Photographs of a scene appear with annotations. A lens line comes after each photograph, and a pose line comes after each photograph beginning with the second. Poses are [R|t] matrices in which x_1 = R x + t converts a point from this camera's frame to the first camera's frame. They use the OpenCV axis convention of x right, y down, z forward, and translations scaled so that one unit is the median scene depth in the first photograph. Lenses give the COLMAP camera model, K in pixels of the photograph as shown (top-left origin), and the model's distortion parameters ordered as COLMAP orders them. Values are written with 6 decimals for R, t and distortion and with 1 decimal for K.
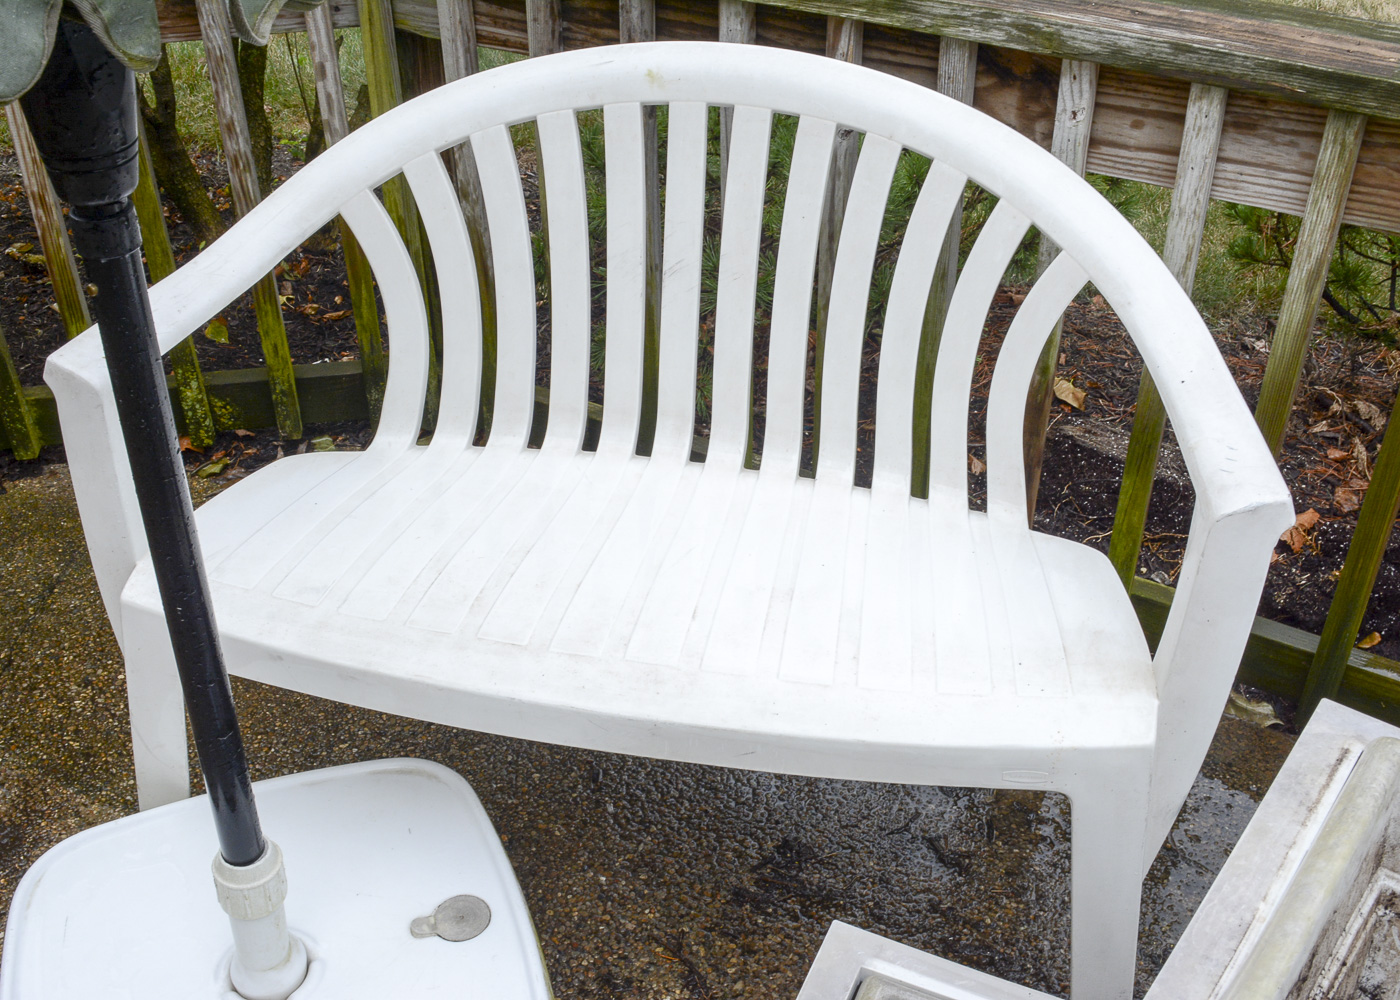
lens RADIAL K [[1554.6, 0, 697.0], [0, 1554.6, 505.6], [0, 0, 1]] dist [-0.050526, 0.000000]
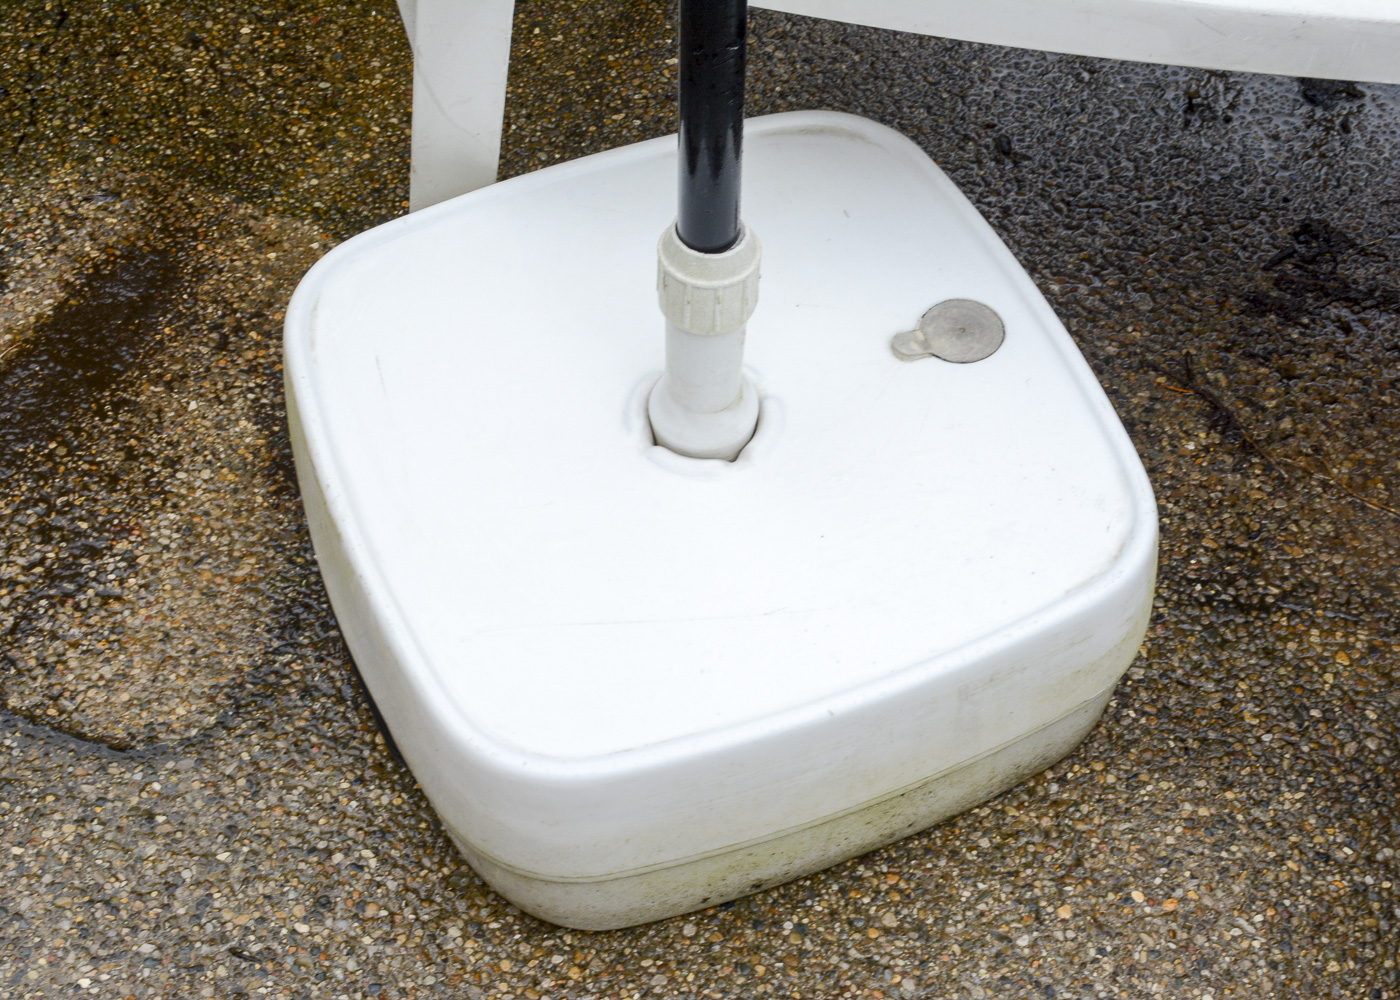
lens RADIAL K [[2215.4, 0, 701.6], [0, 2215.4, 495.8], [0, 0, 1]] dist [-0.012176, 0.000000]
pose [[0.998641, -0.041528, 0.031496, -0.264288], [0.031005, 0.959066, 0.281479, 0.050763], [-0.041896, -0.280119, 0.959051, 0.041432]]
